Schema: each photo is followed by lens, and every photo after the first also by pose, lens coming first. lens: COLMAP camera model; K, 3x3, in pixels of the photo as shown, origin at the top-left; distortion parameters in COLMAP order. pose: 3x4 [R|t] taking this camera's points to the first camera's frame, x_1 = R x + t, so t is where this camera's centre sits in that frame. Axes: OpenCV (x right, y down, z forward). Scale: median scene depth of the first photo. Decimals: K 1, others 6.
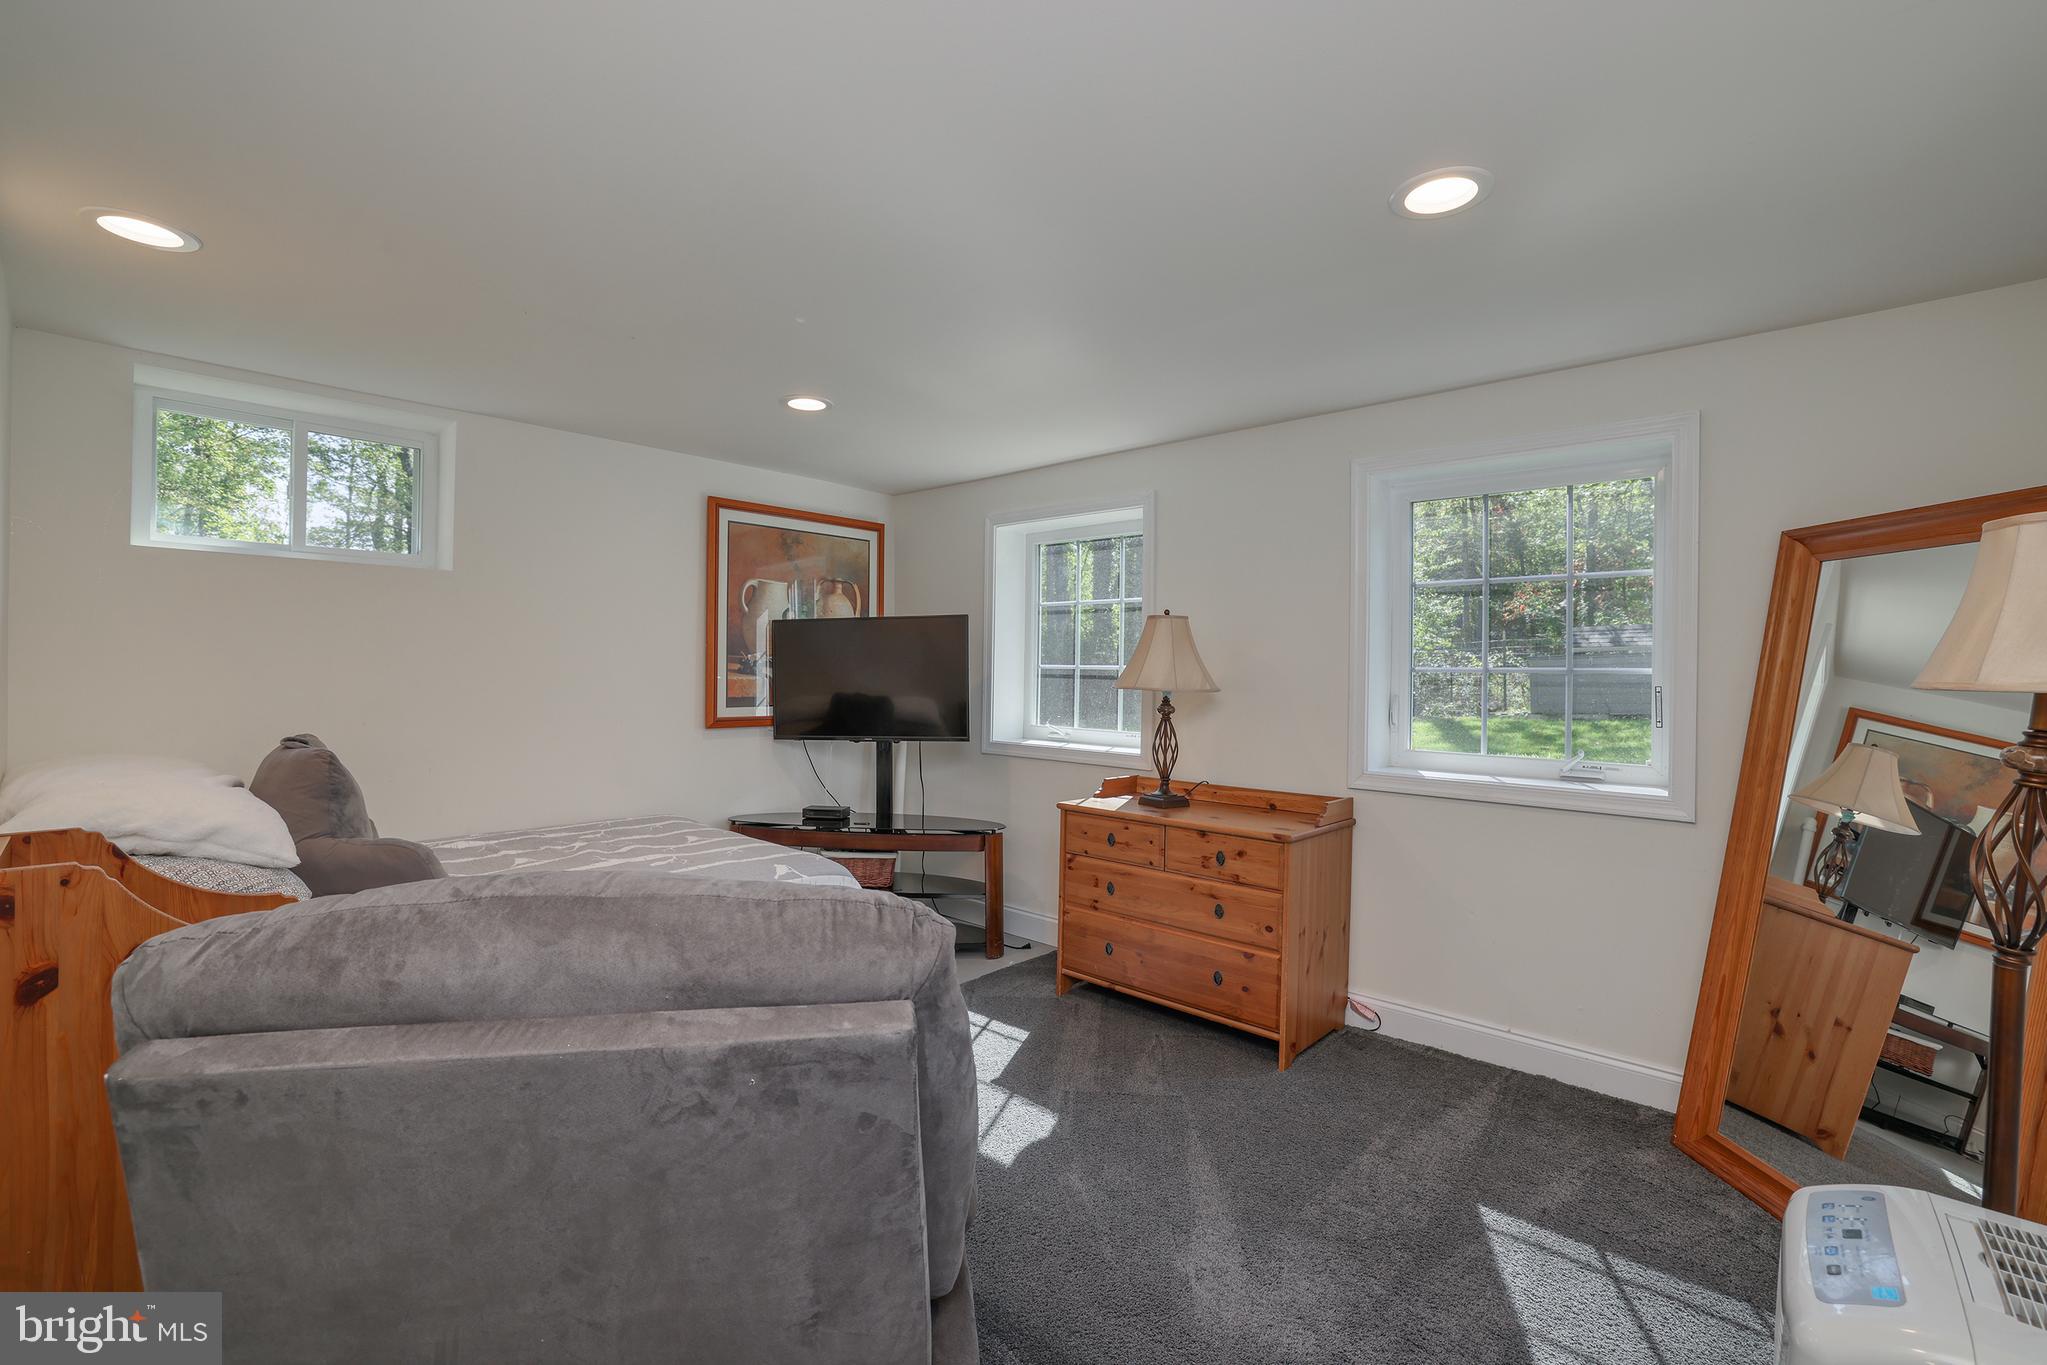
lens RADIAL K [[877.5, 0, 1029.6], [0, 877.5, 675.0], [0, 0, 1]] dist [-0.054496, 0.019224]
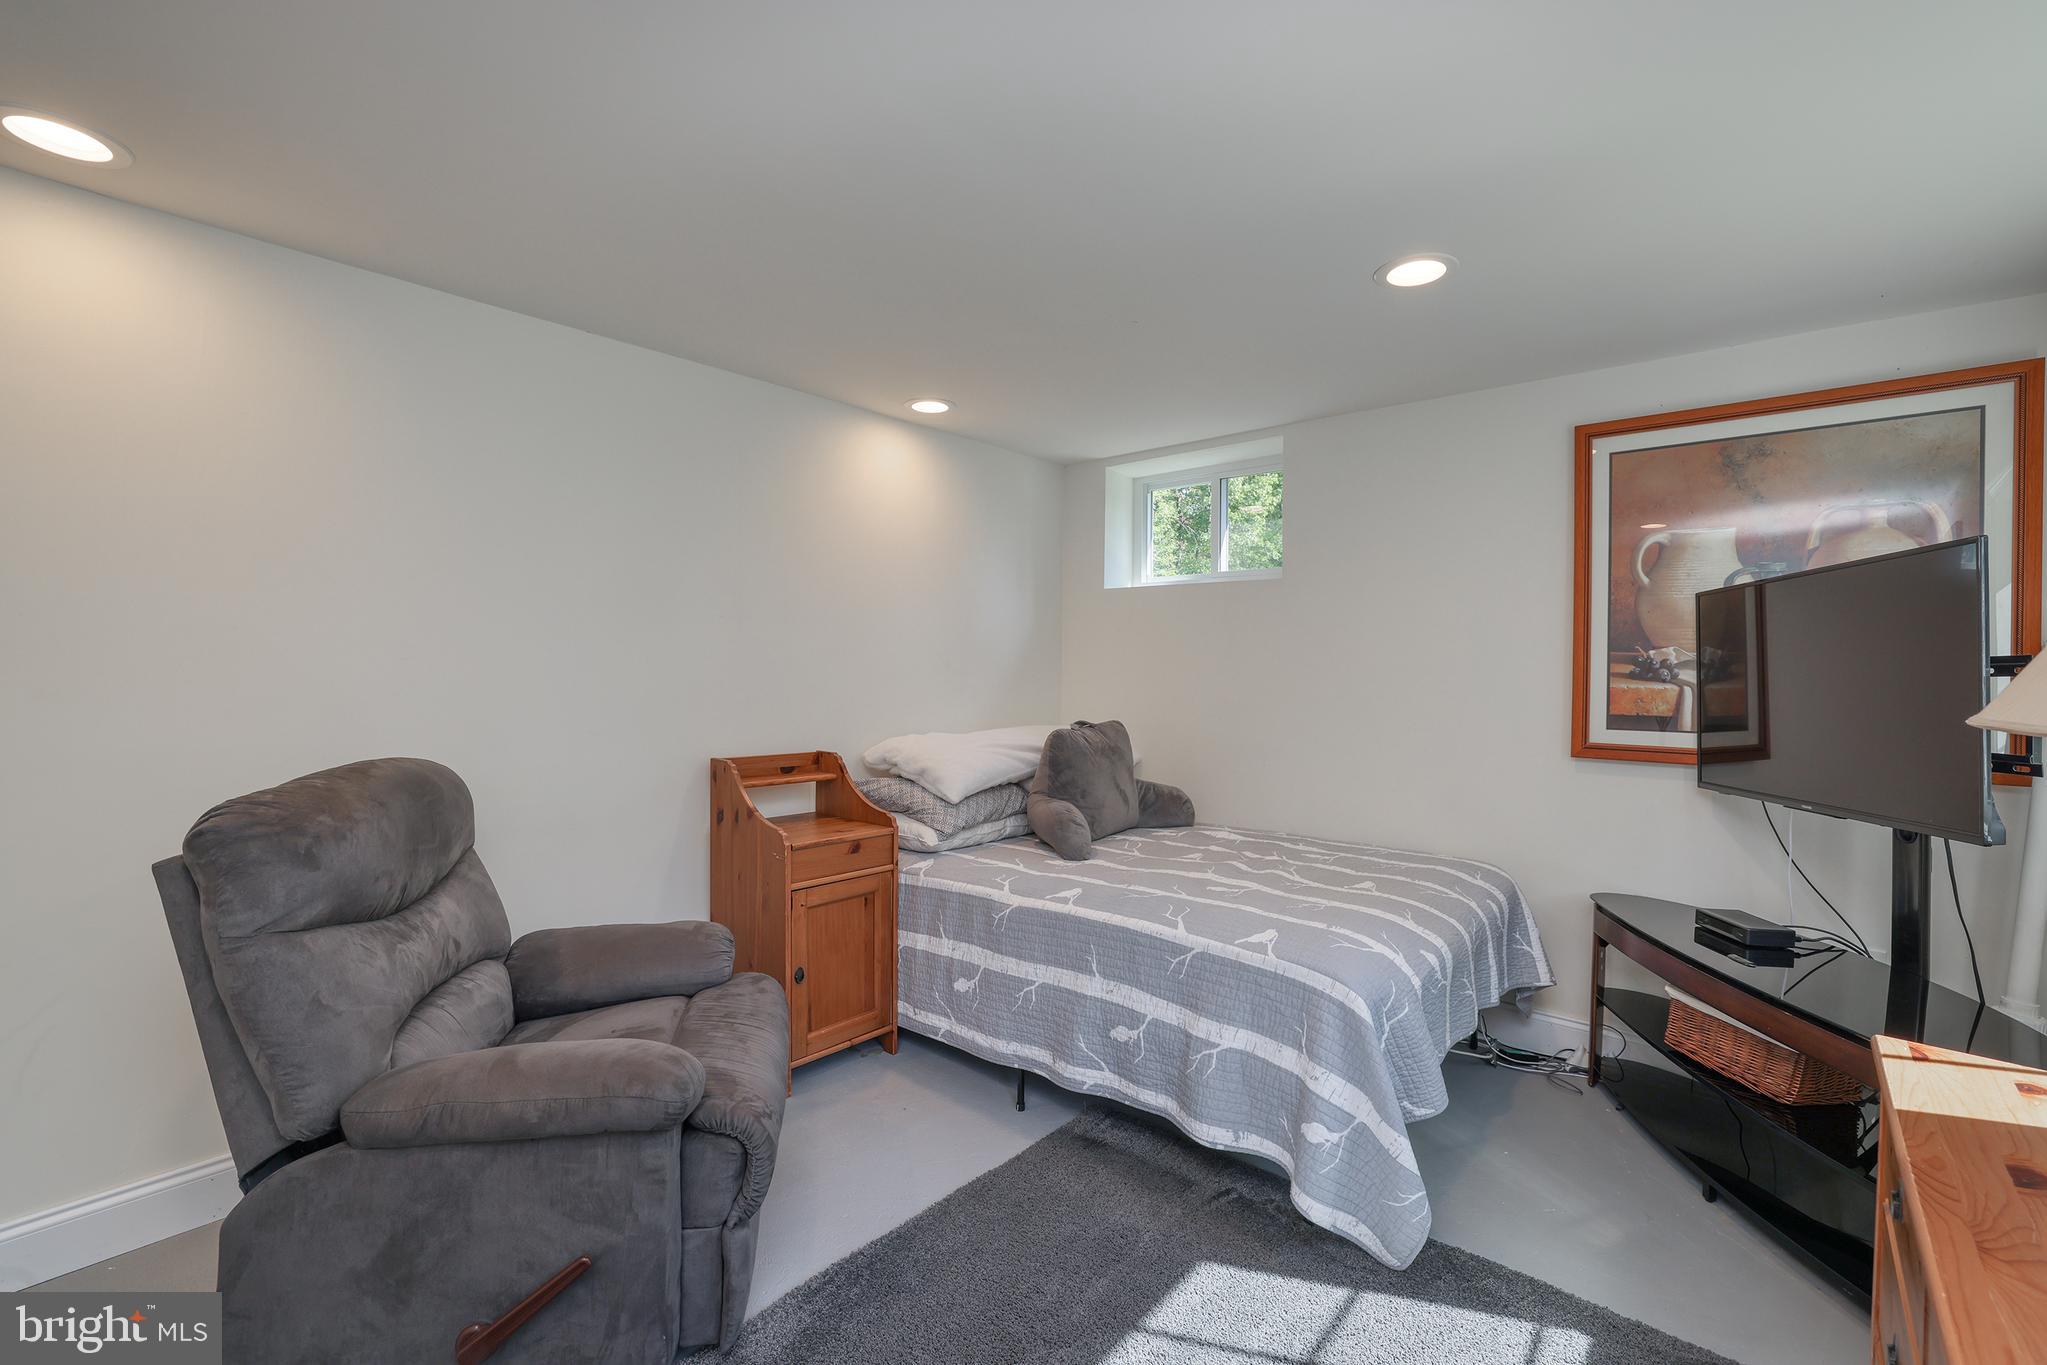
lens RADIAL K [[877.5, 0, 1029.6], [0, 877.5, 675.0], [0, 0, 1]] dist [-0.054496, 0.019224]
pose [[0.016231, -0.002553, -0.999865, 0.309412], [-0.013972, 0.999899, -0.002780, 0.003256], [0.999771, 0.014016, 0.016194, 0.533950]]
